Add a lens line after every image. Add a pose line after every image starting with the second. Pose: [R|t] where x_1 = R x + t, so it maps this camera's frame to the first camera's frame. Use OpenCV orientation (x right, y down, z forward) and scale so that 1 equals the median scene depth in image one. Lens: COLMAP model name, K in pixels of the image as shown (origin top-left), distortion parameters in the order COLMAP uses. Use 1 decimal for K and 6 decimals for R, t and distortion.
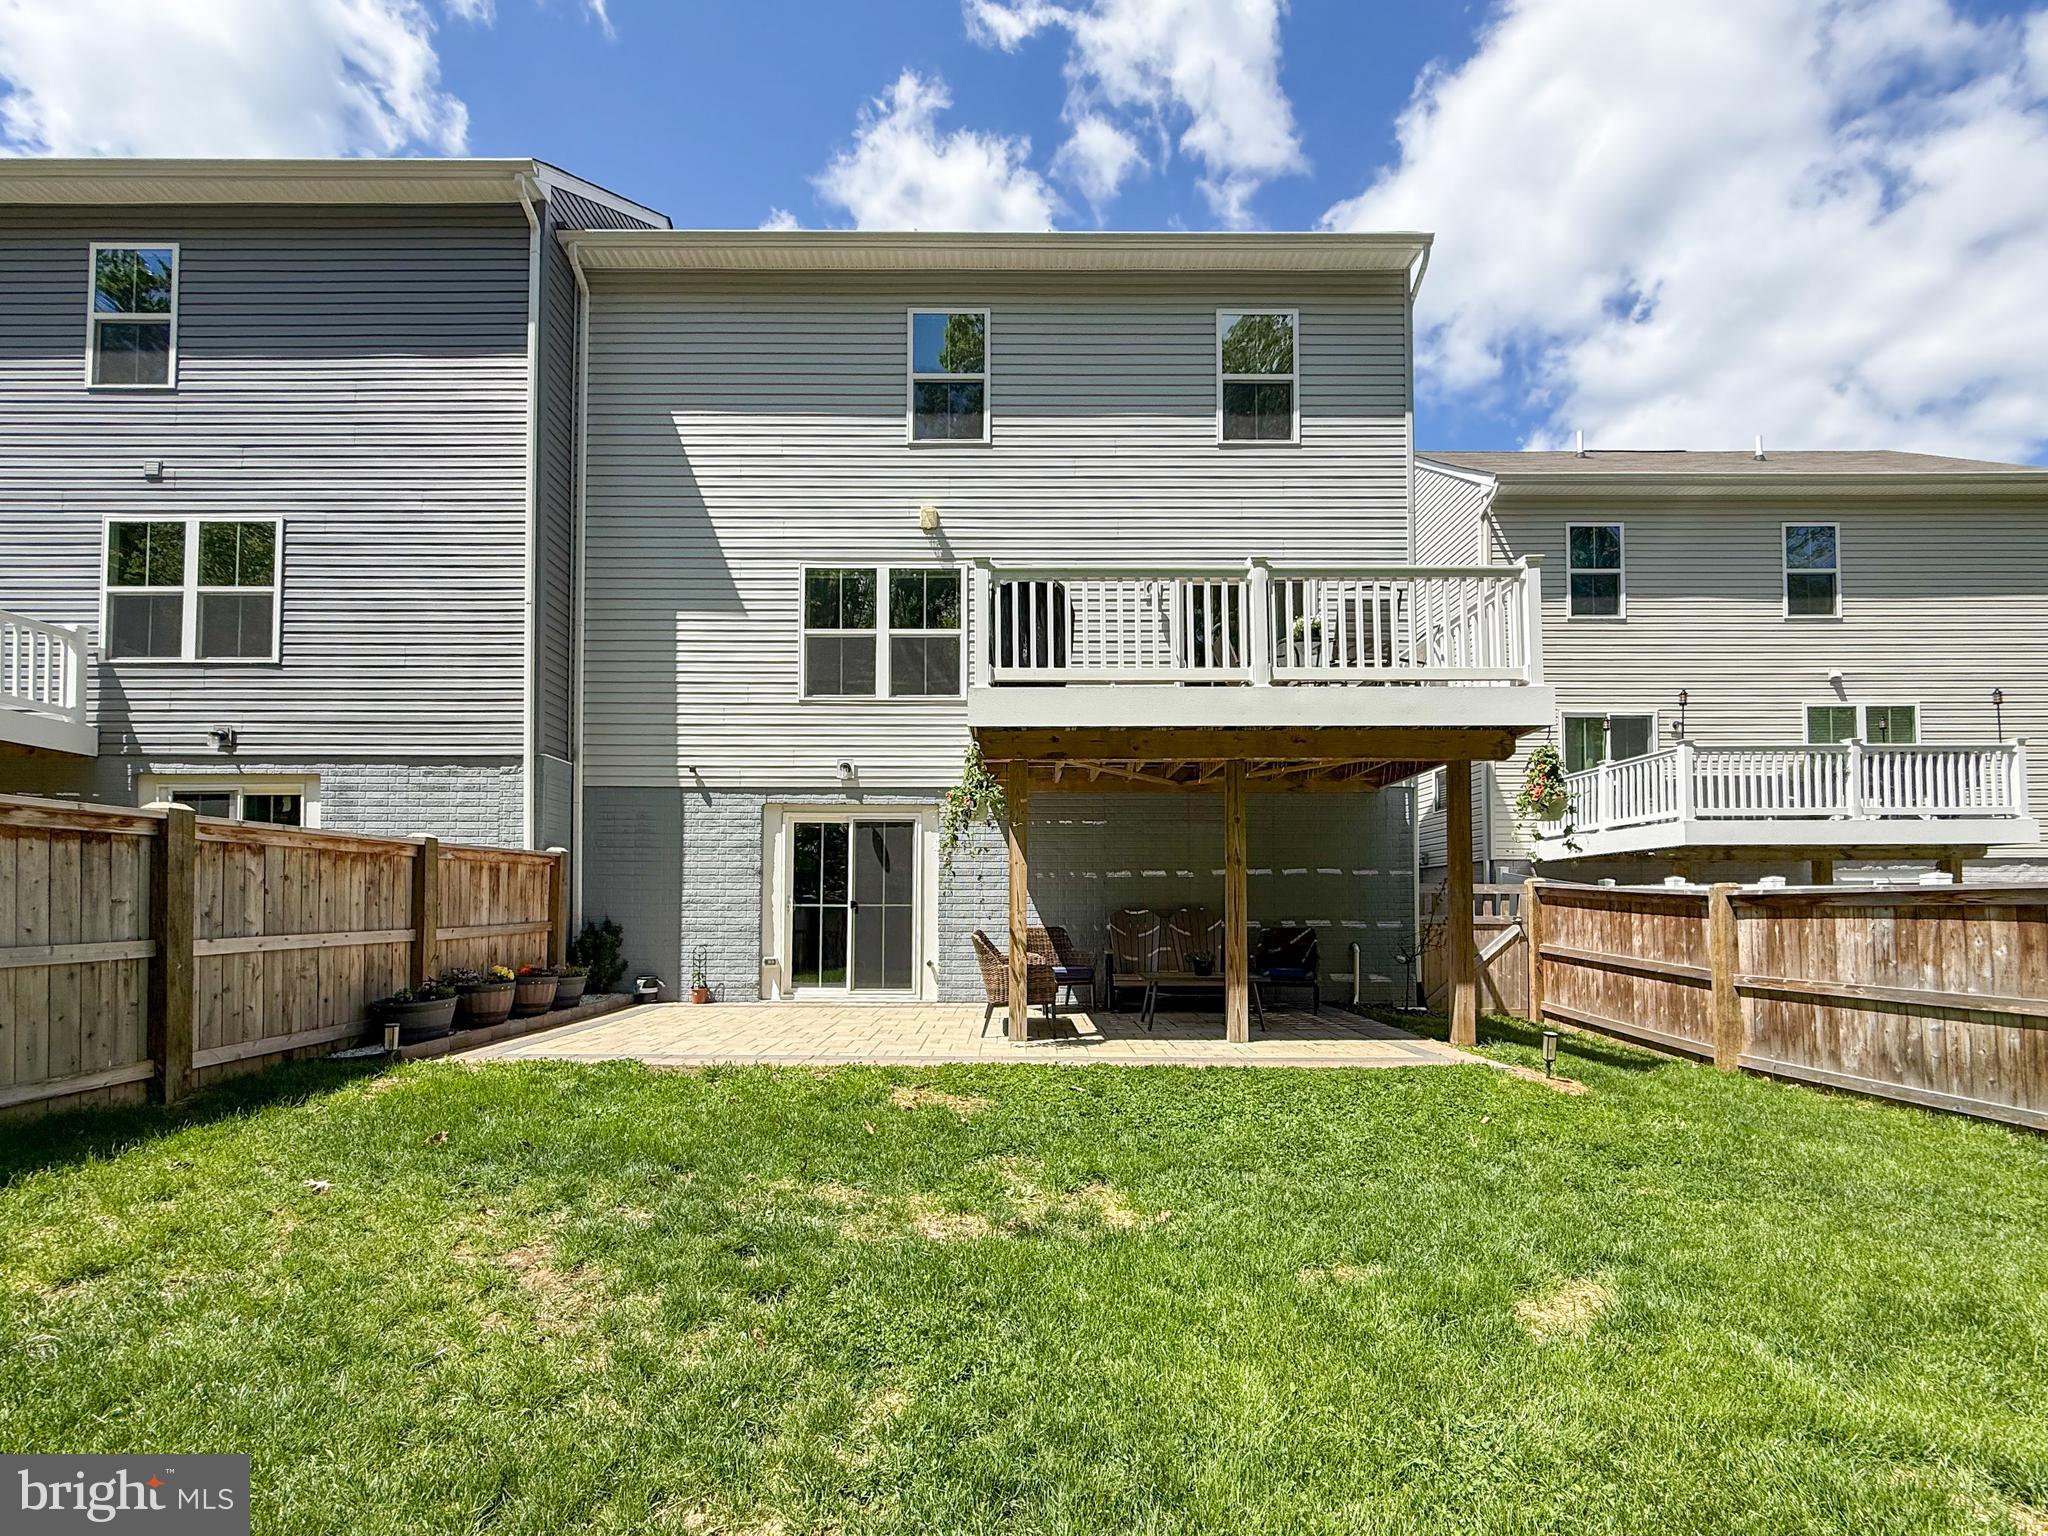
lens RADIAL K [[894.4, 0, 1023.3], [0, 894.4, 863.7], [0, 0, 1]] dist [0.002621, -0.000112]
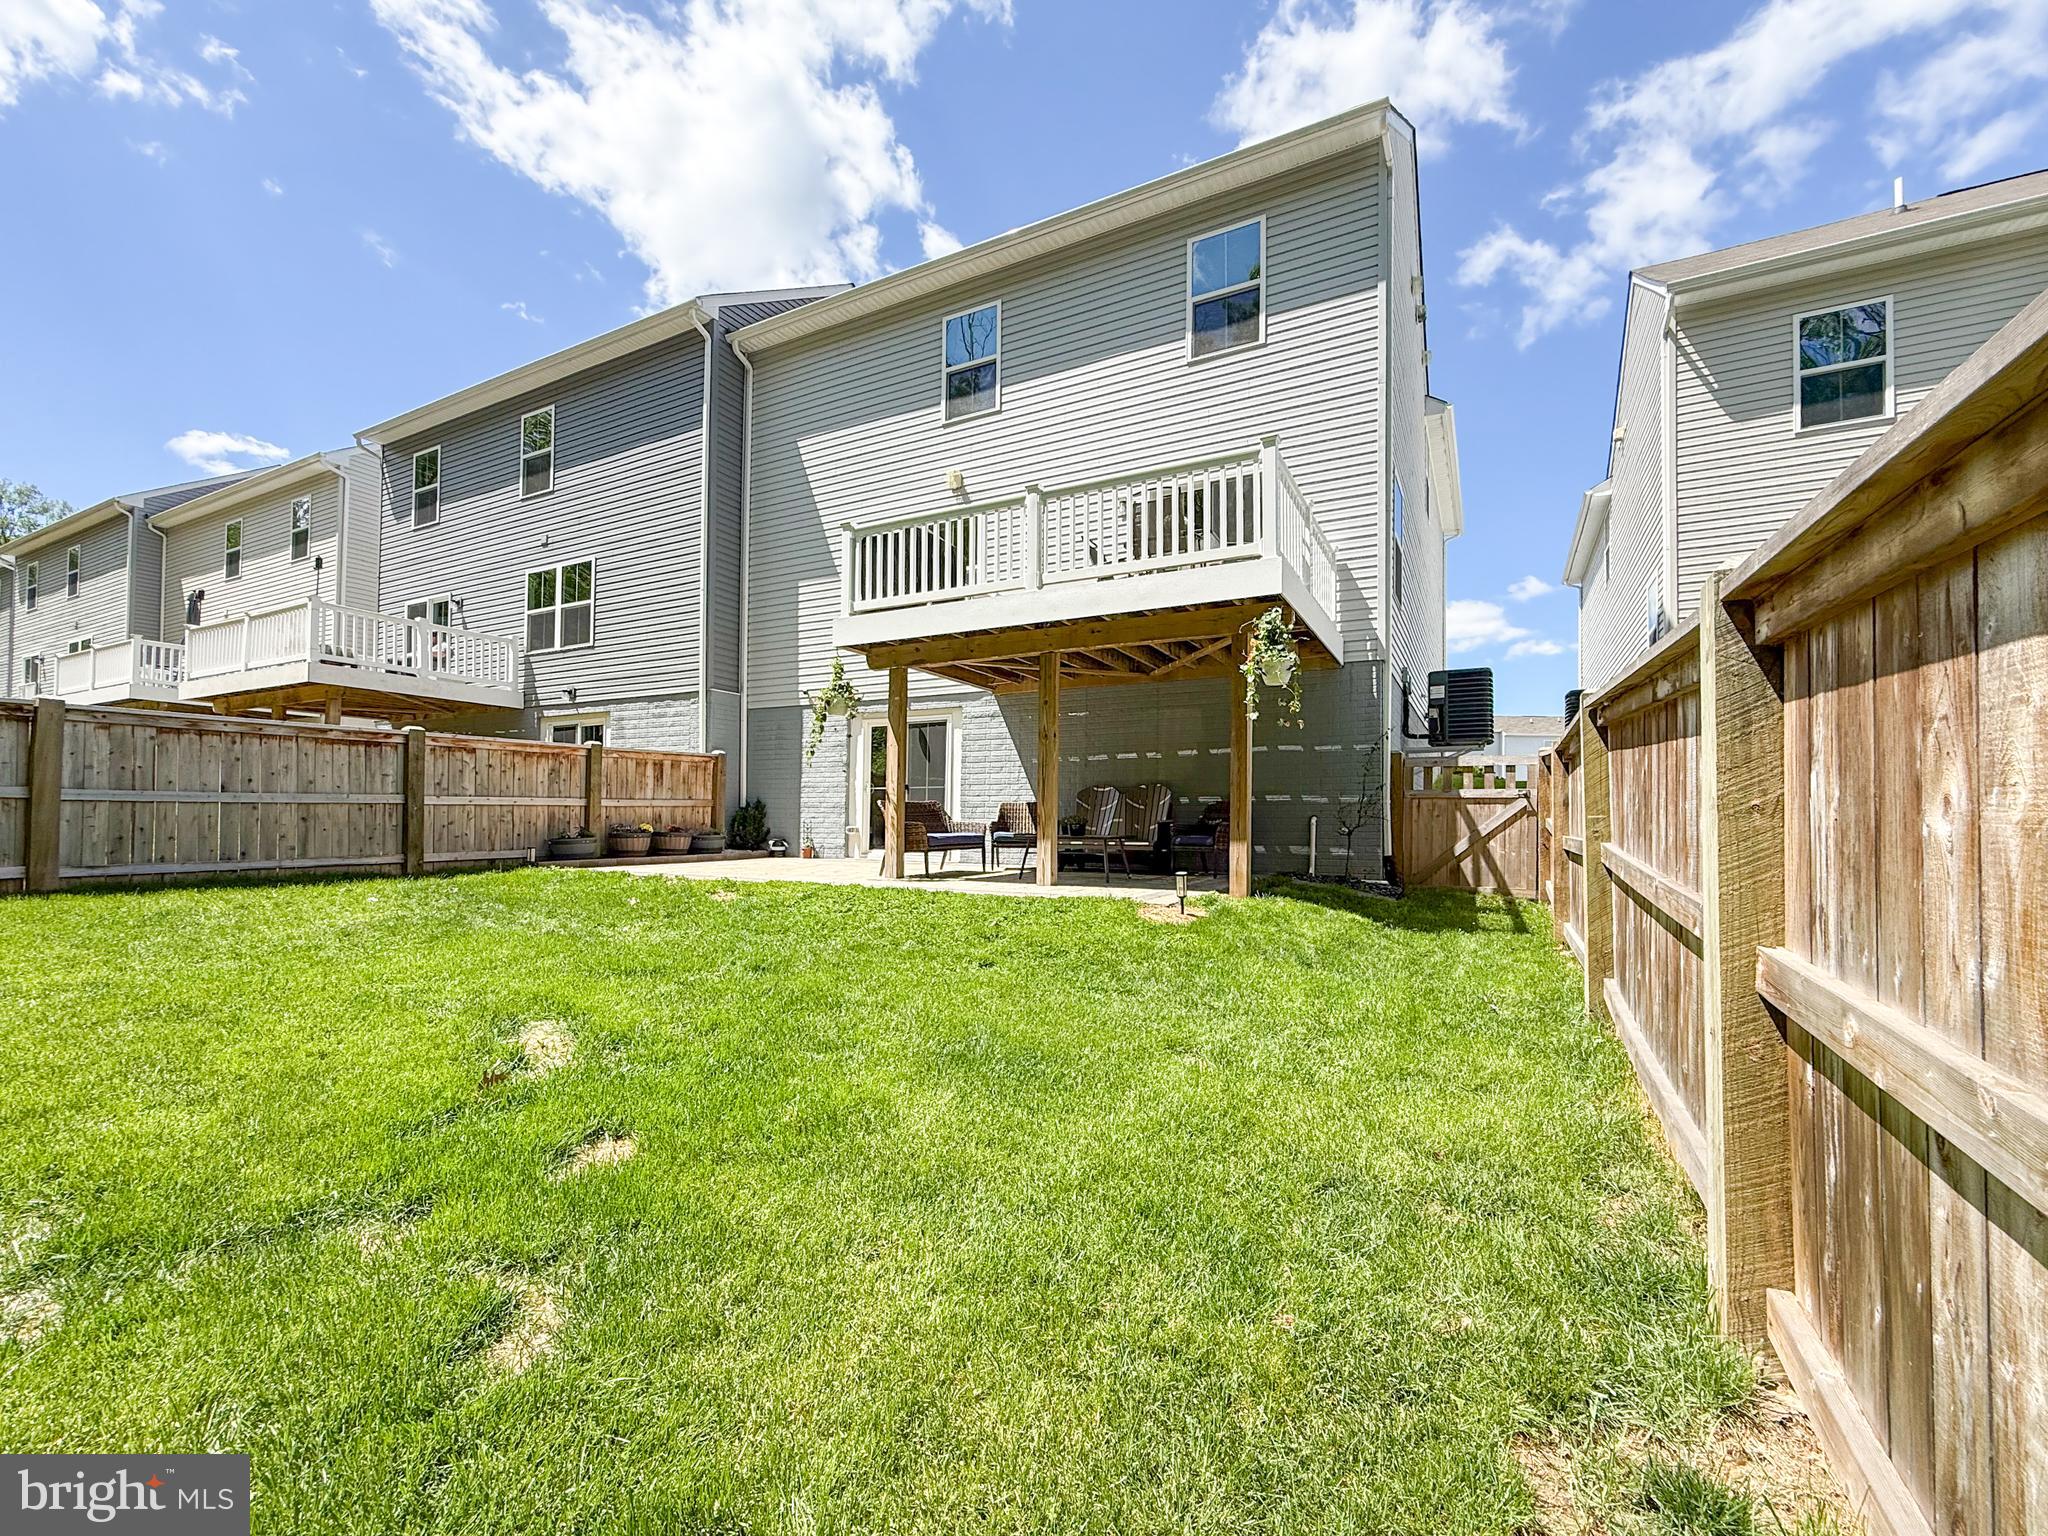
lens RADIAL K [[834.8, 0, 987.3], [0, 834.8, 774.5], [0, 0, 1]] dist [0.000578, 0.000366]
pose [[0.884042, -0.023093, -0.466837, 0.527243], [0.023090, 0.999717, -0.005729, 0.039958], [0.466837, -0.005715, 0.884325, -0.024437]]
